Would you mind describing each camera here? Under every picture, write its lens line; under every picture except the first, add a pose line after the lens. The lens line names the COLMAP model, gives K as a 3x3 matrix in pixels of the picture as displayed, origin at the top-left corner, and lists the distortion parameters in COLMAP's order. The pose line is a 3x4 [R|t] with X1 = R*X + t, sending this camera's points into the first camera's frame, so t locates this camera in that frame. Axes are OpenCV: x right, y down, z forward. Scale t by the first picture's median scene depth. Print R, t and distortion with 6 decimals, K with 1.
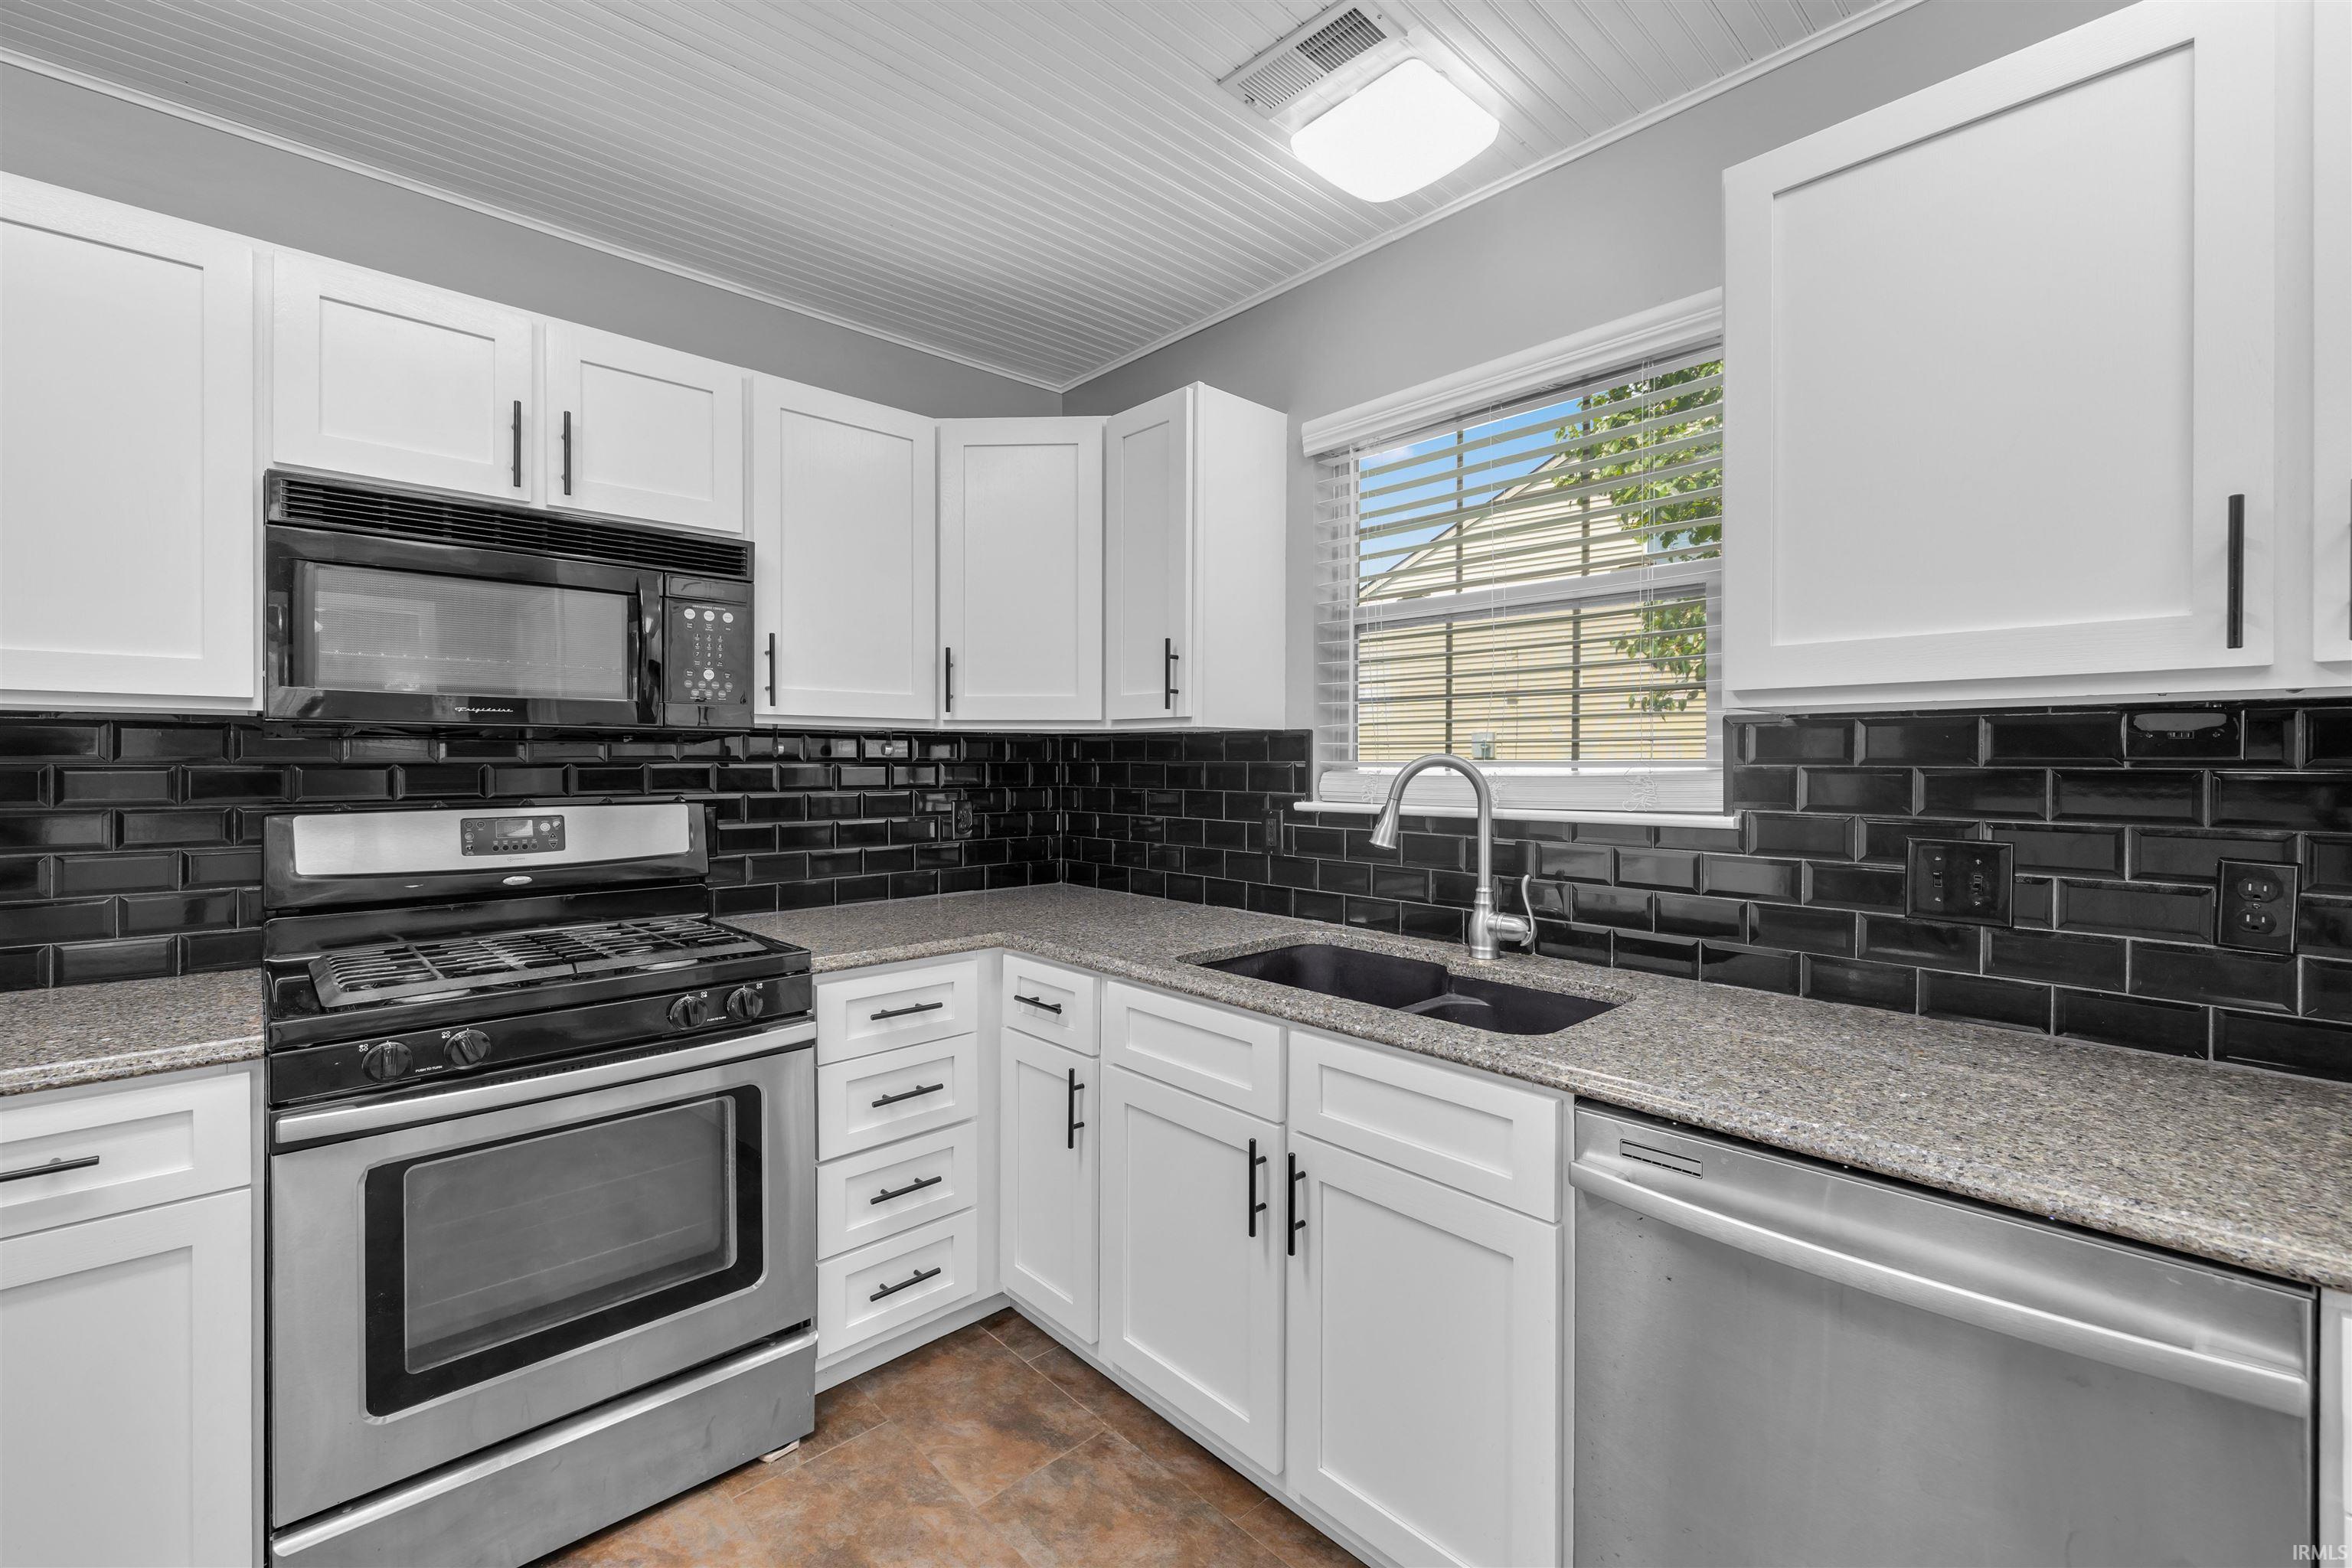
lens RADIAL K [[977.4, 0, 1174.8], [0, 977.4, 773.6], [0, 0, 1]] dist [0.000662, 0.000037]
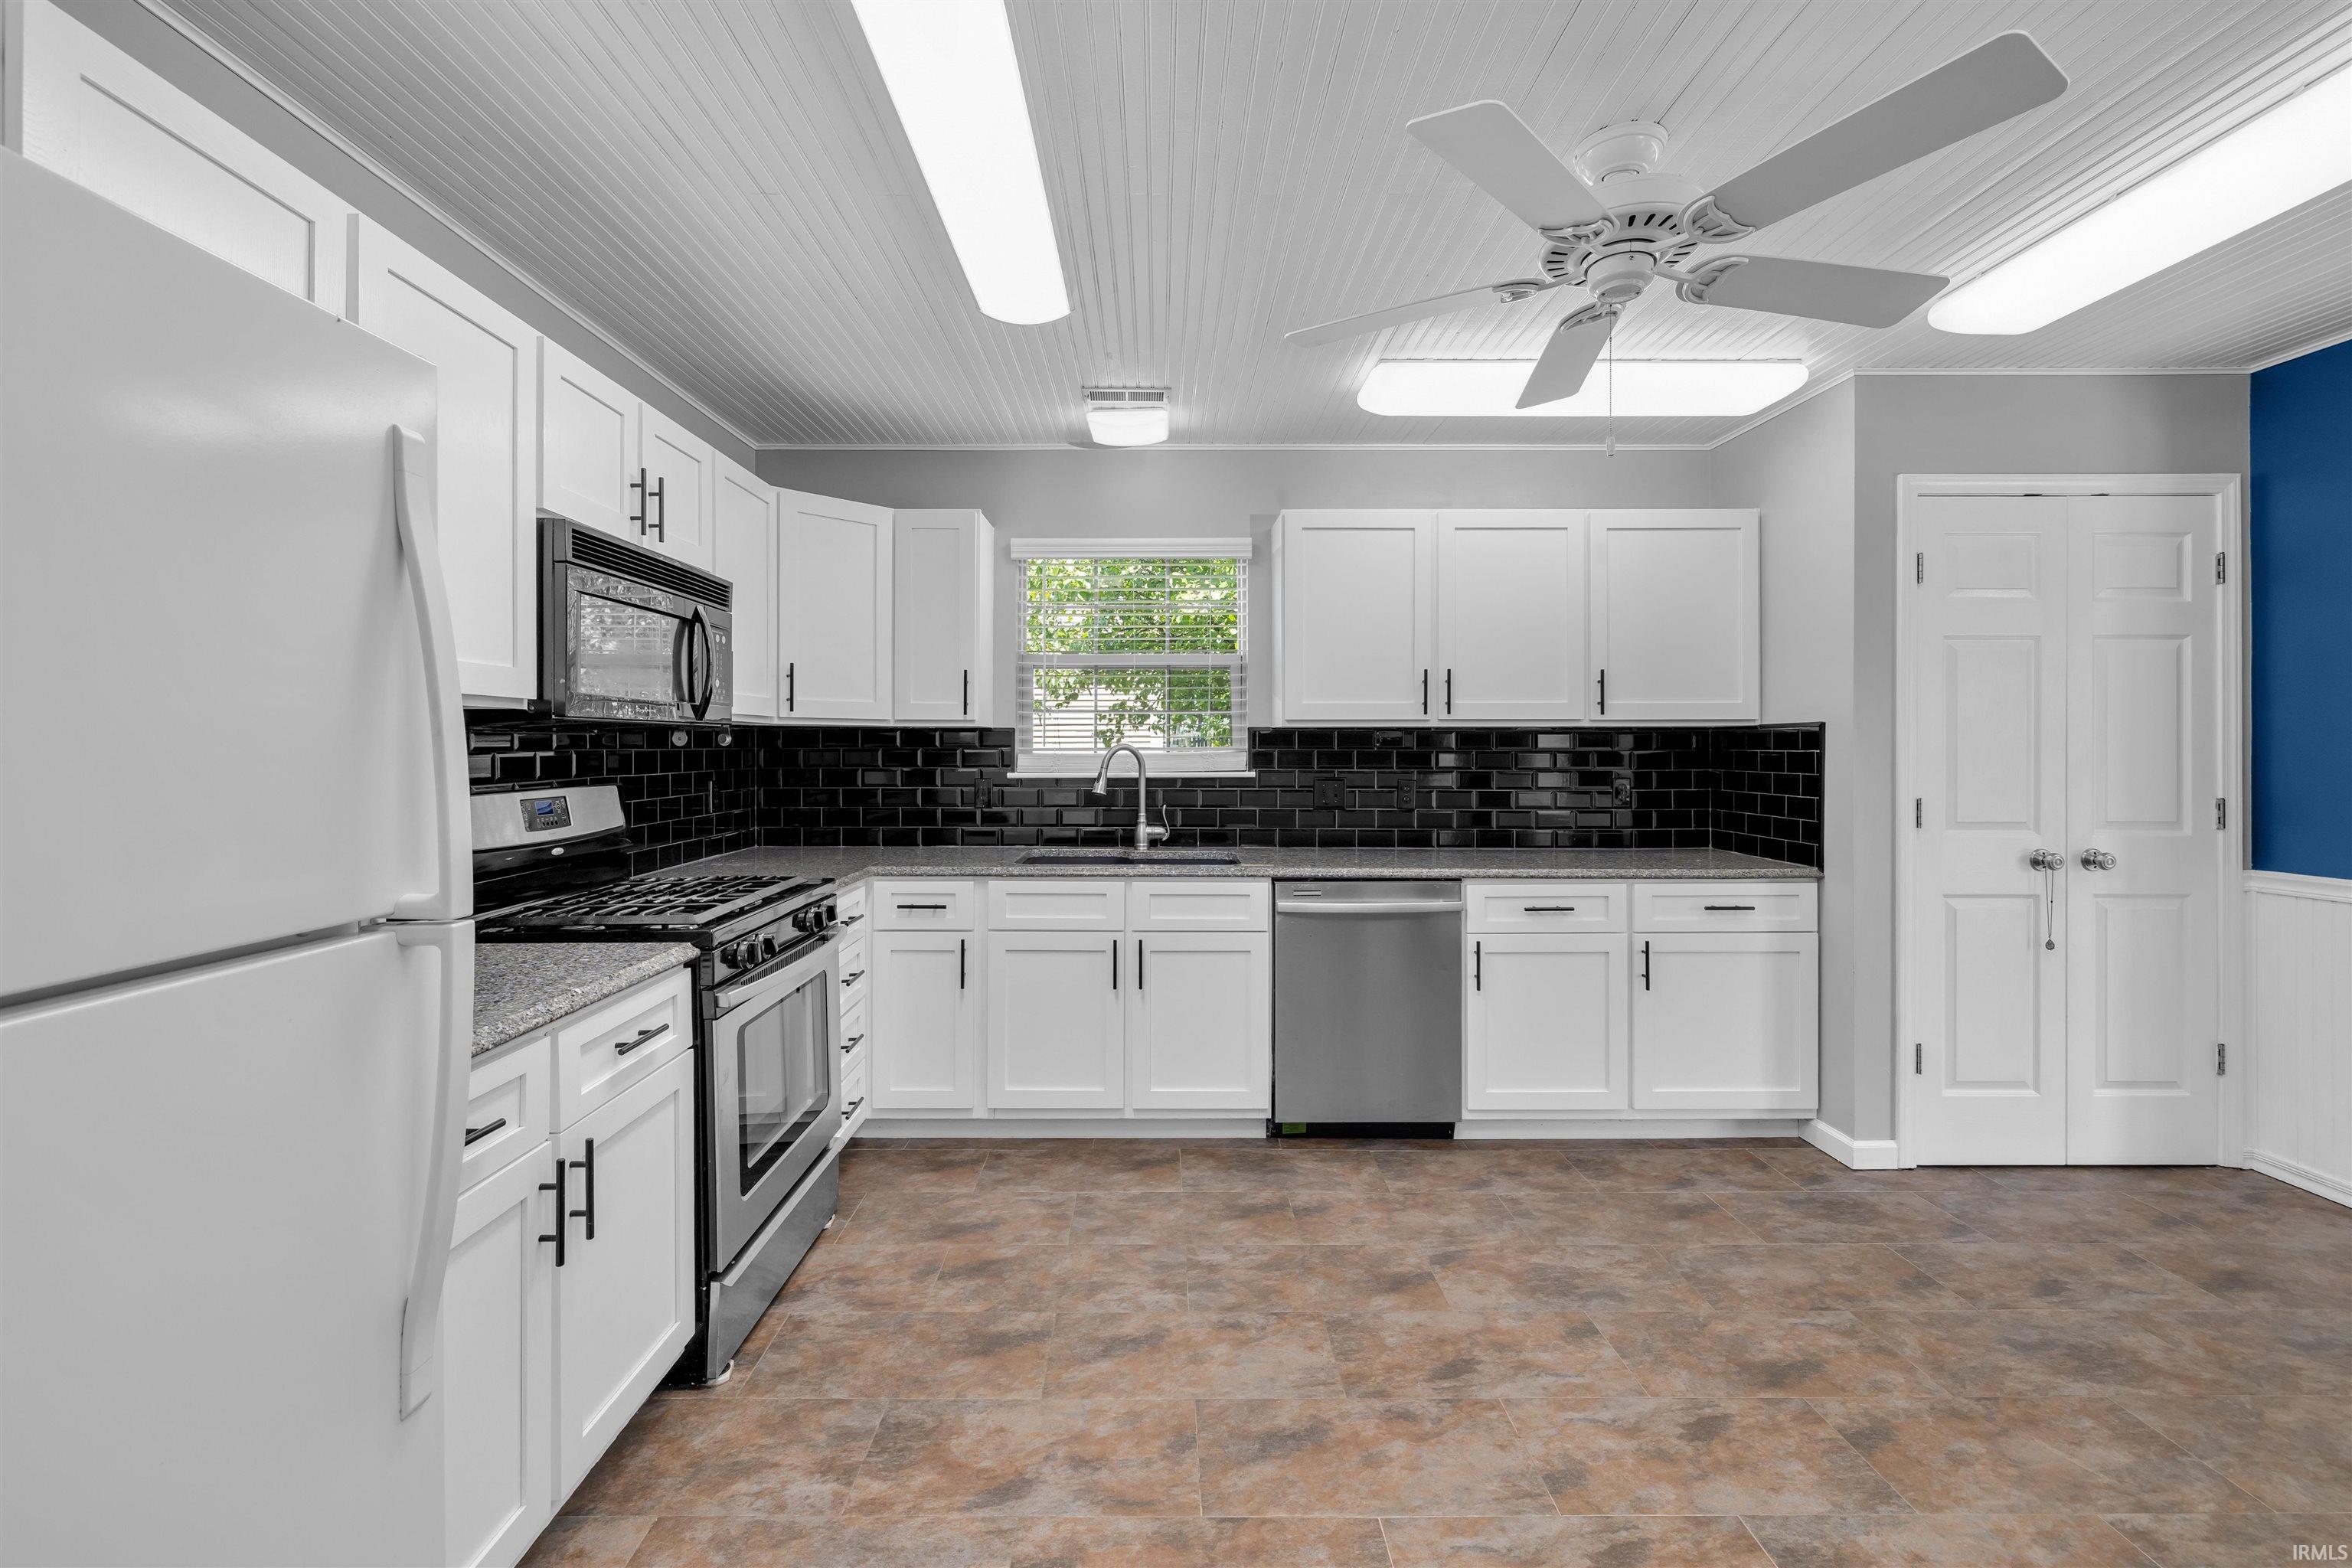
lens RADIAL K [[997.6, 0, 1167.6], [0, 997.6, 746.0], [0, 0, 1]] dist [0.000618, -0.000079]
pose [[0.679331, -0.002162, 0.733829, -1.081842], [0.008513, 0.999952, -0.004935, -0.006755], [-0.733782, 0.009600, 0.679317, -0.370596]]
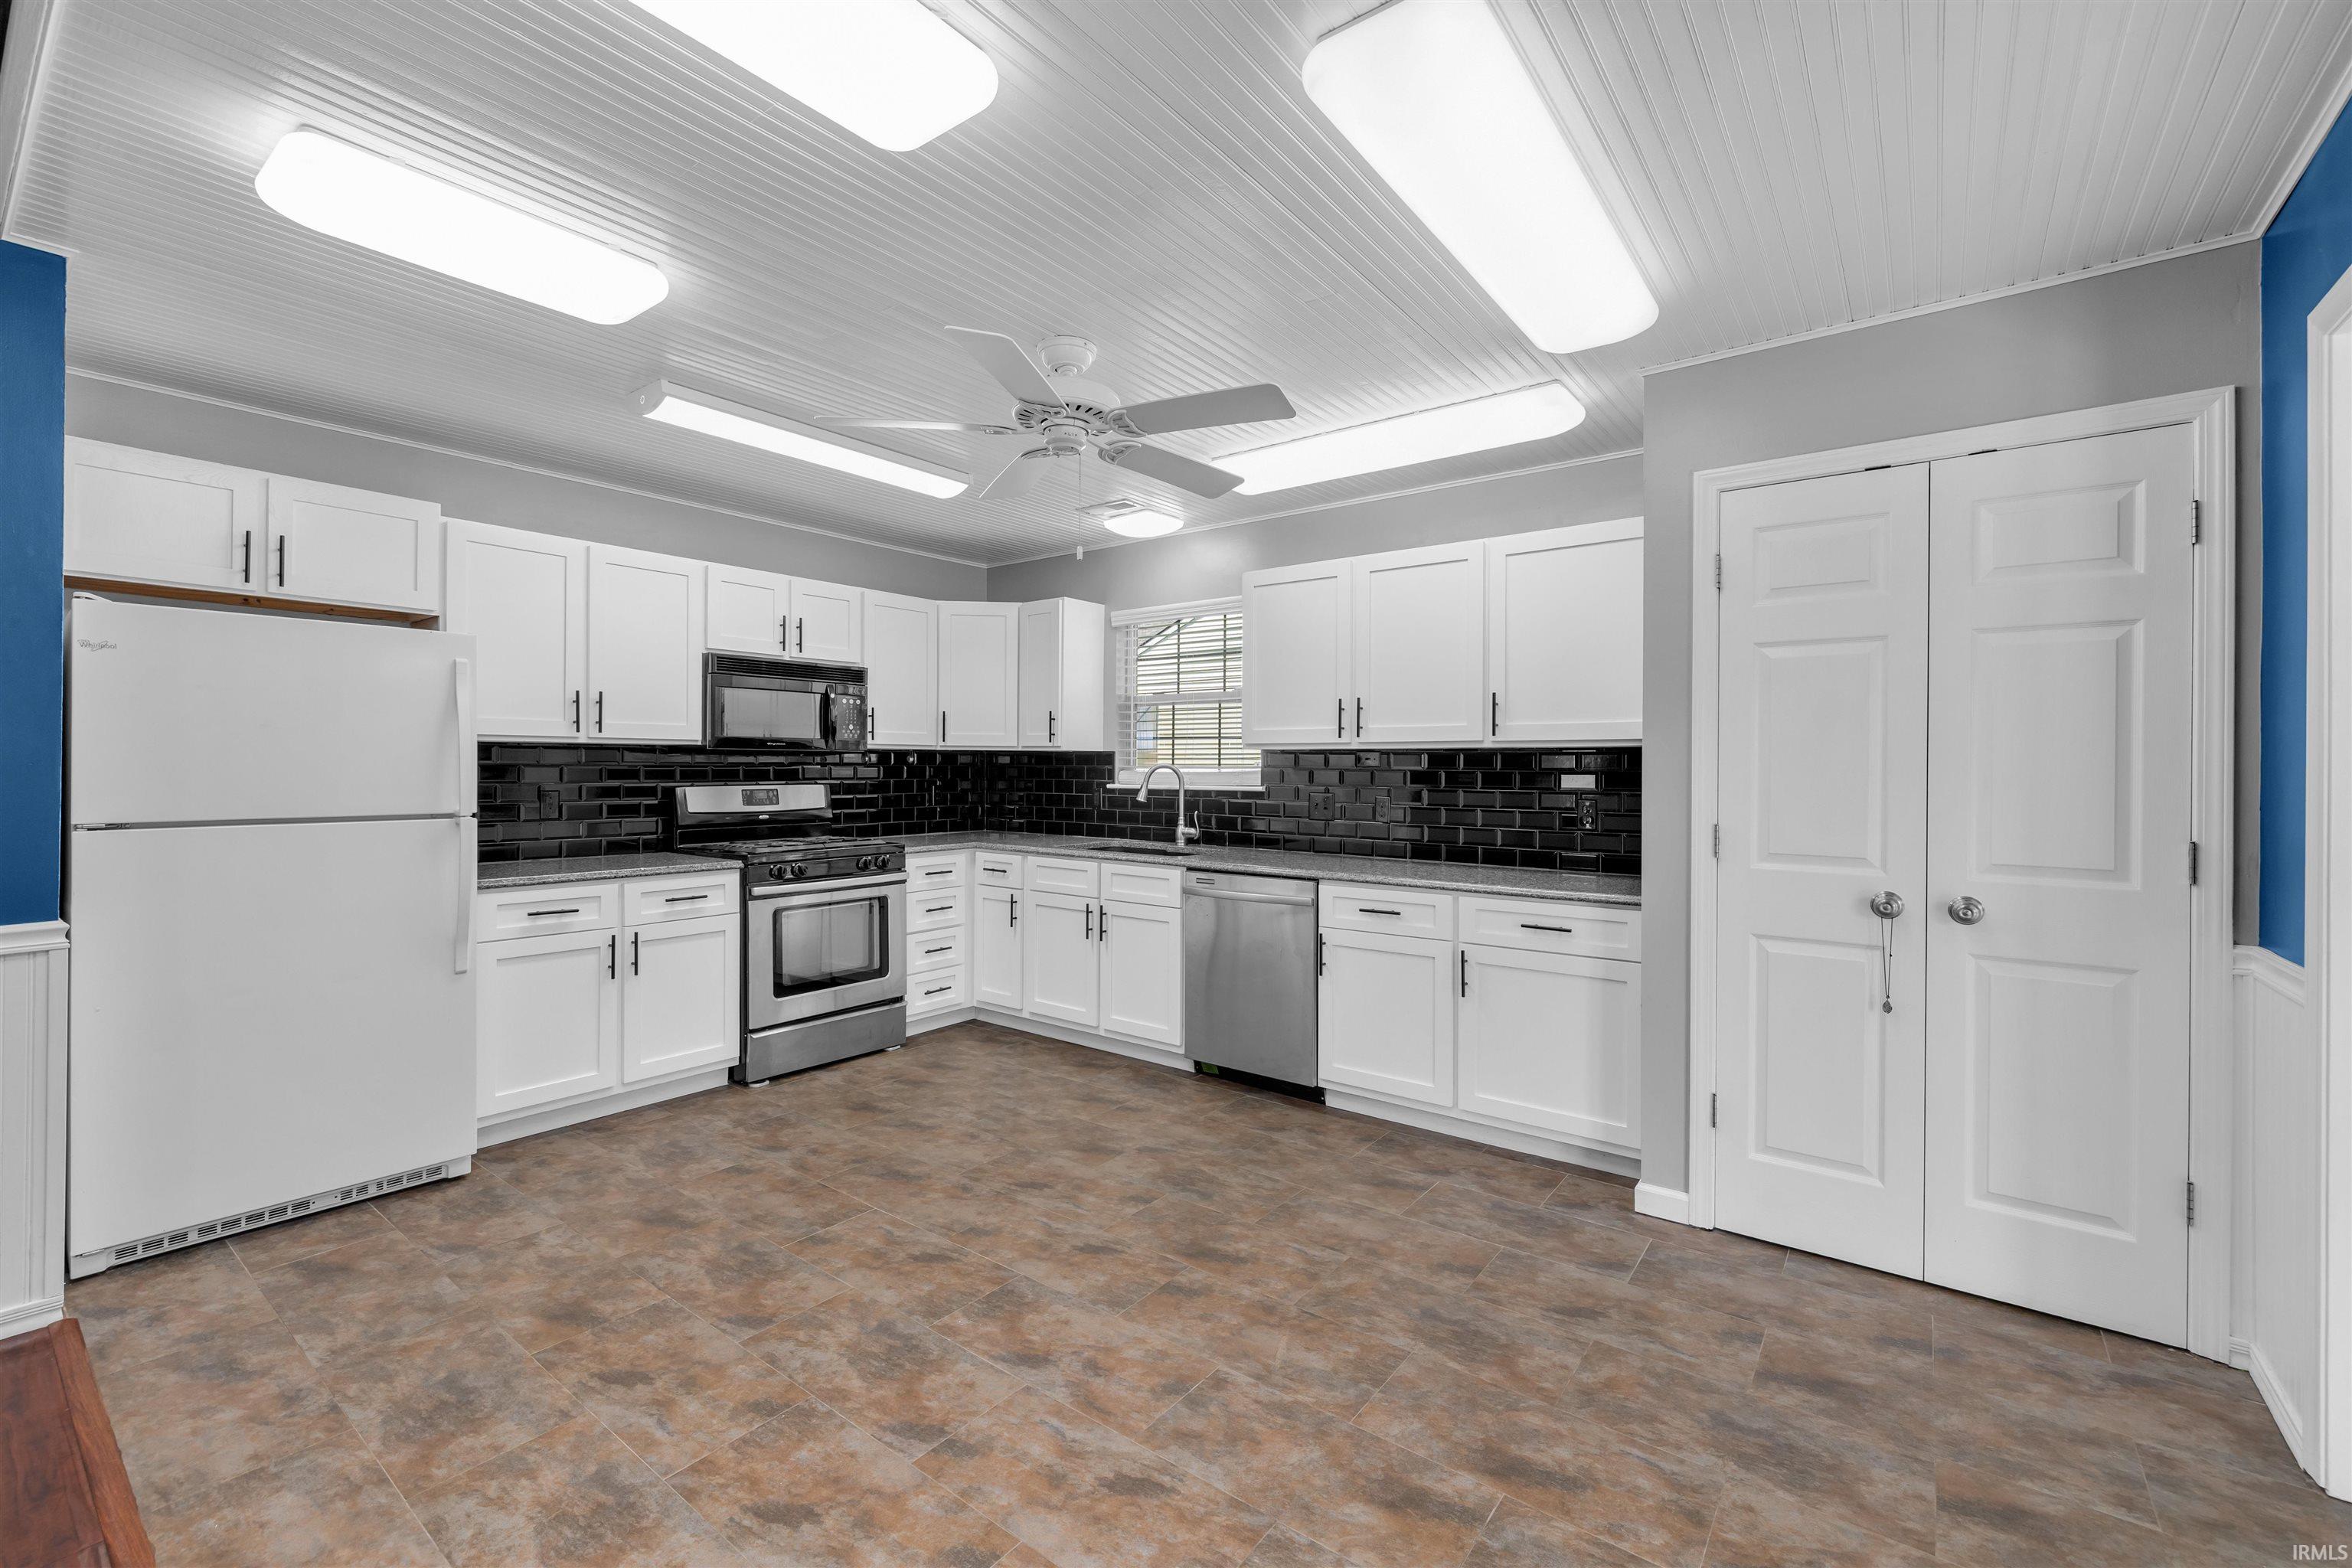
lens RADIAL K [[999.3, 0, 1165.2], [0, 999.3, 769.9], [0, 0, 1]] dist [0.000925, 0.000150]
pose [[0.987790, 0.003972, 0.155739, -0.117038], [-0.003149, 0.999980, -0.005529, 0.010134], [-0.155758, 0.004971, 0.987783, -1.476056]]
